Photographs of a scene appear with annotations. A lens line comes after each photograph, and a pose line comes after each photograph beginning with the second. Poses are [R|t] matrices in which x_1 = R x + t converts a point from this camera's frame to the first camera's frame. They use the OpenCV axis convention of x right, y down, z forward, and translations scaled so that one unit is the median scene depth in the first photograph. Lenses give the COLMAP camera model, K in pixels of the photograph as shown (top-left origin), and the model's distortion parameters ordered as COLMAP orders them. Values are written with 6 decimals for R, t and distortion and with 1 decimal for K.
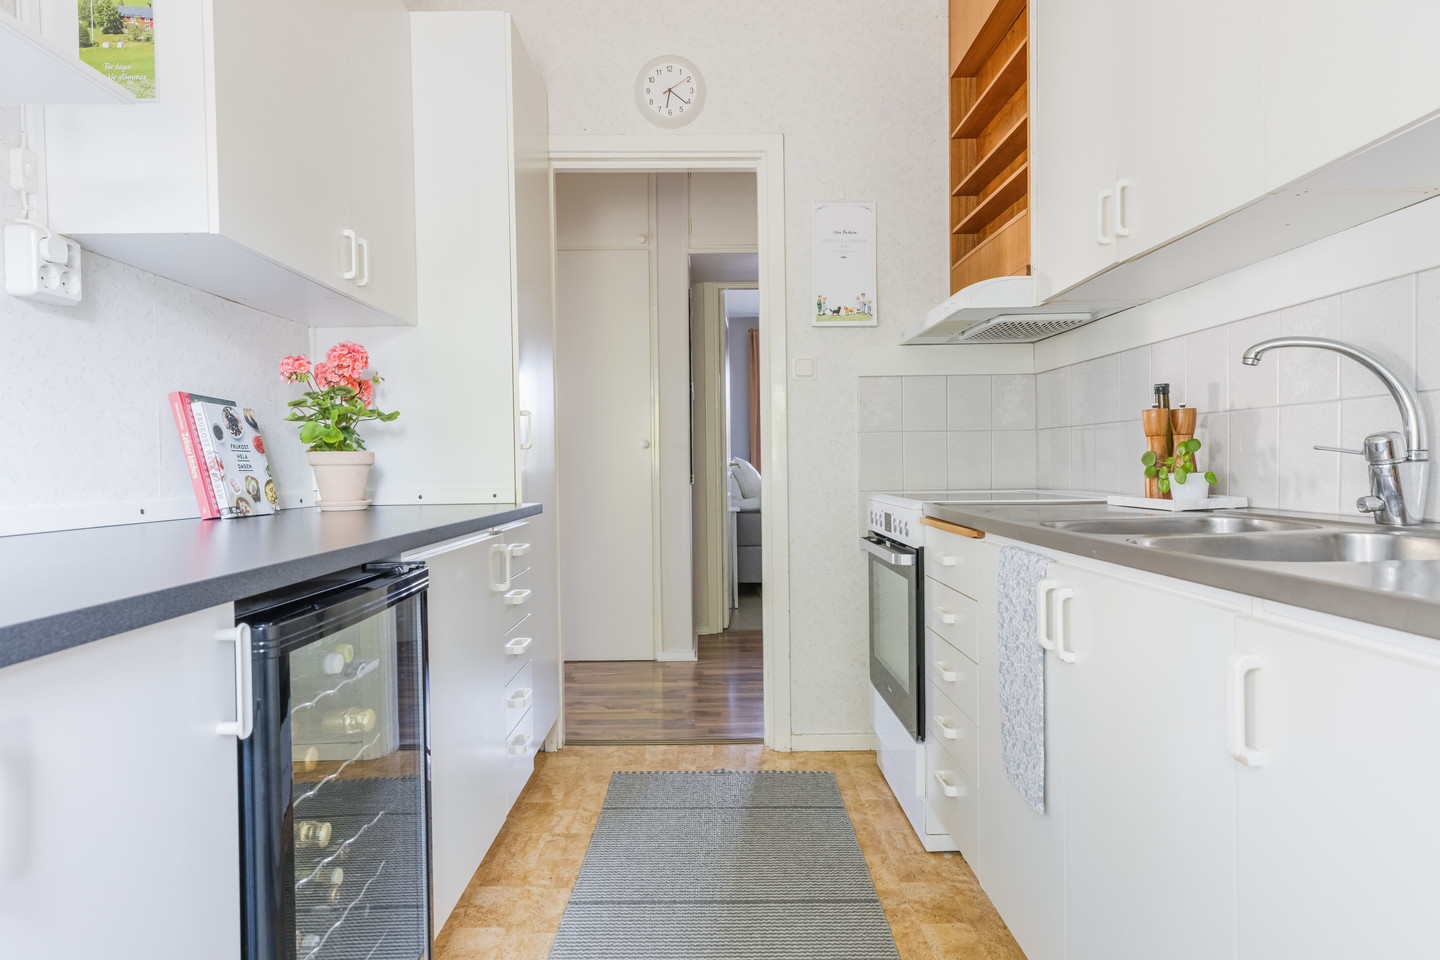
lens RADIAL K [[840.0, 0, 720.0], [0, 840.0, 480.0], [0, 0, 1]] dist [-0.215229, -0.000031]
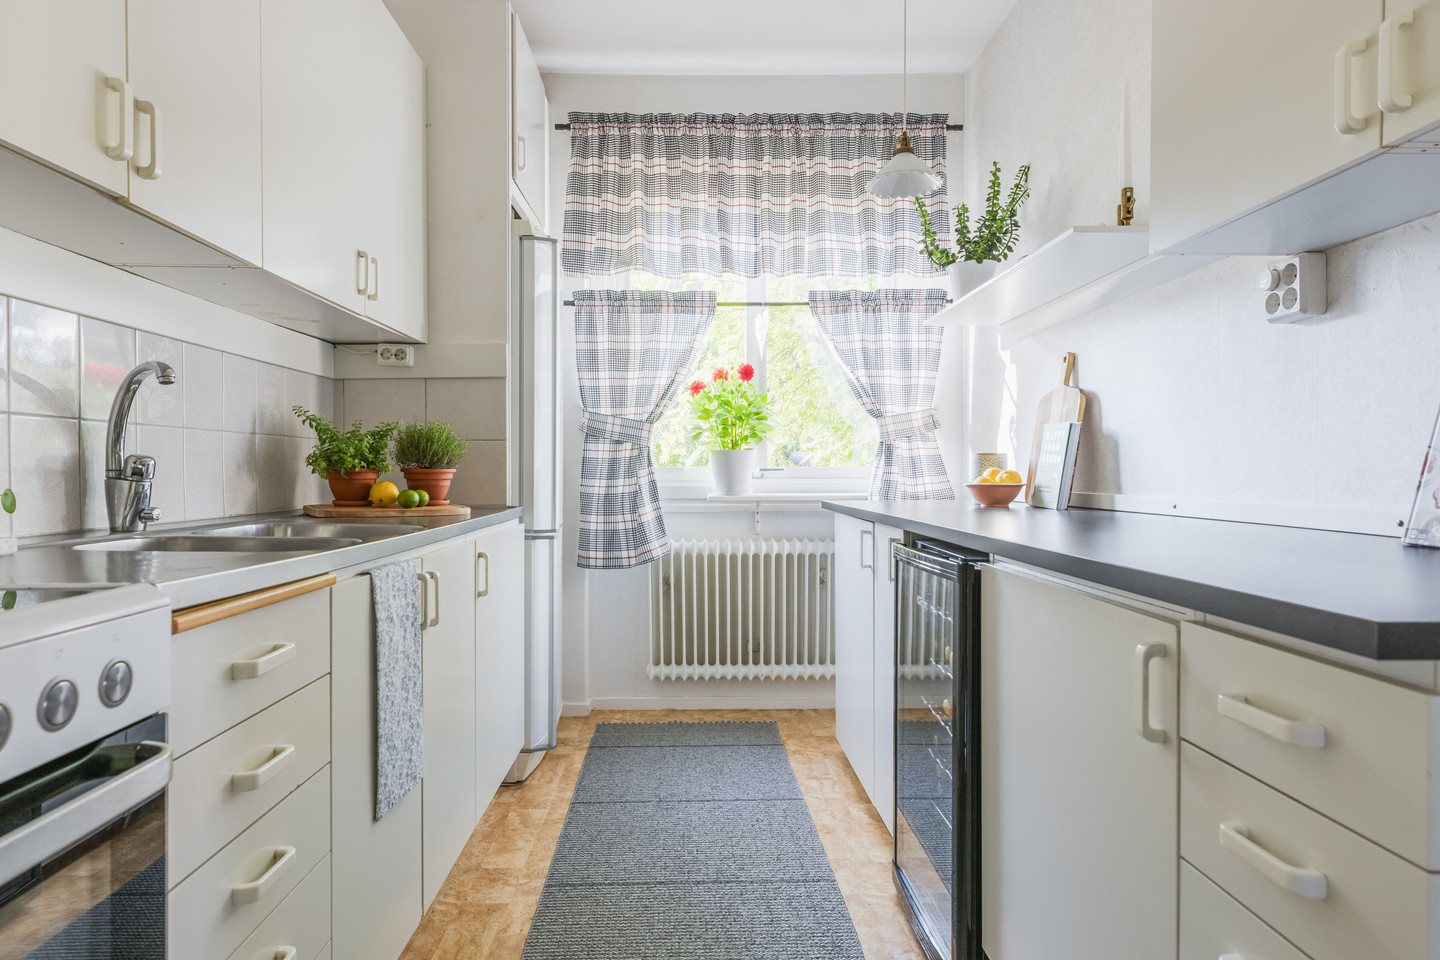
lens RADIAL K [[840.0, 0, 720.0], [0, 840.0, 480.0], [0, 0, 1]] dist [-0.215229, -0.000031]
pose [[-0.999340, 0.013225, -0.033844, -0.008467], [0.012124, 0.999398, 0.032519, -0.047091], [0.034254, 0.032087, -0.998898, 2.090642]]
